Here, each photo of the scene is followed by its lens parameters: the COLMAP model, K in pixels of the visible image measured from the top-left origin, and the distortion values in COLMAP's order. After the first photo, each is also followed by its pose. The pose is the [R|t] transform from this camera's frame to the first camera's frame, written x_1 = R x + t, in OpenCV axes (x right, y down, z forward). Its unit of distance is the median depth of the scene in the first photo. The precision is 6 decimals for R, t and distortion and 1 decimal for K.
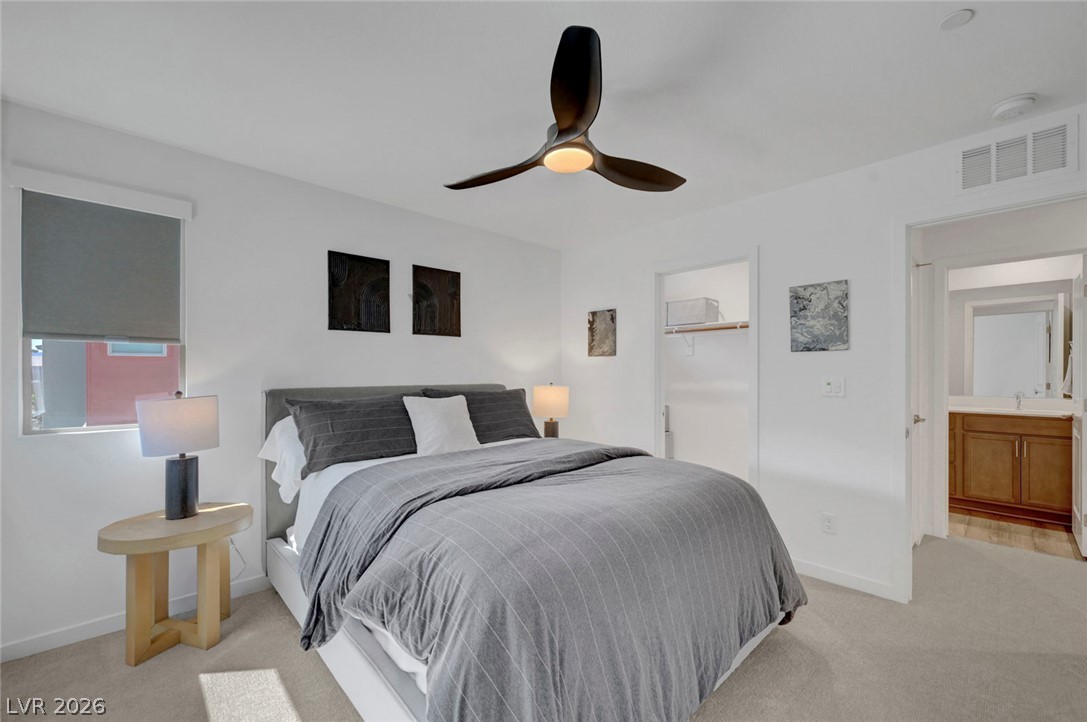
lens RADIAL K [[436.1, 0, 539.3], [0, 436.1, 368.9], [0, 0, 1]] dist [-0.003317, 0.001138]
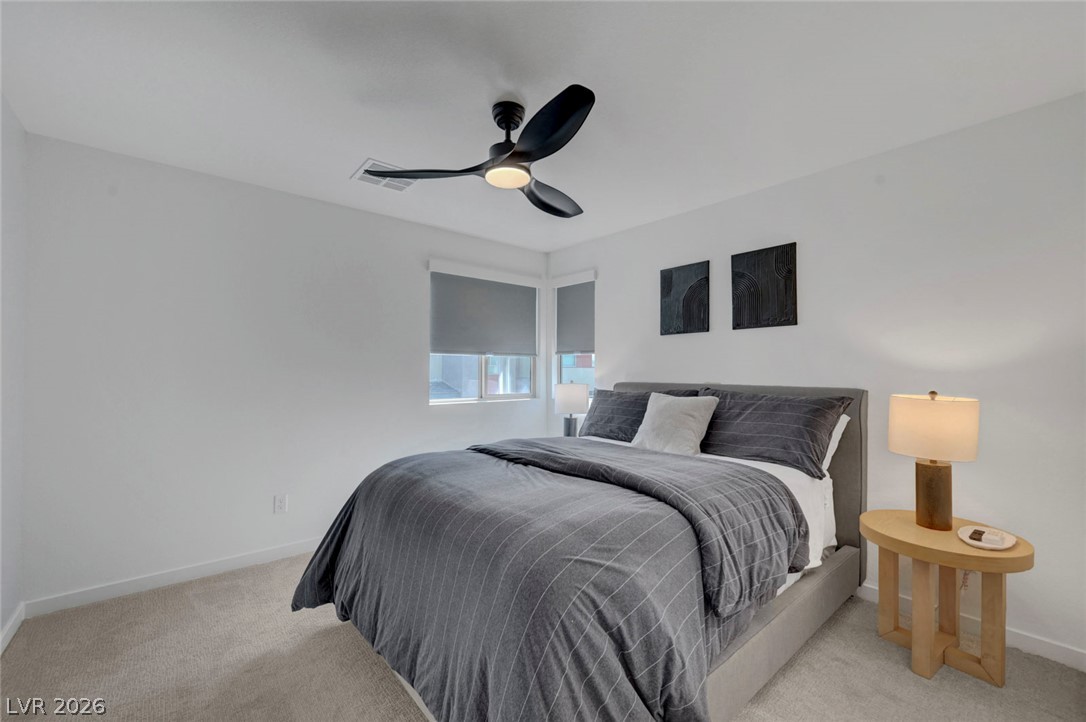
lens RADIAL K [[435.7, 0, 538.9], [0, 435.7, 365.5], [0, 0, 1]] dist [-0.003317, 0.001138]
pose [[-0.036602, -0.015061, -0.999216, 0.674919], [-0.002557, 0.999885, -0.014977, 0.011842], [0.999327, 0.002007, -0.036636, 0.642903]]
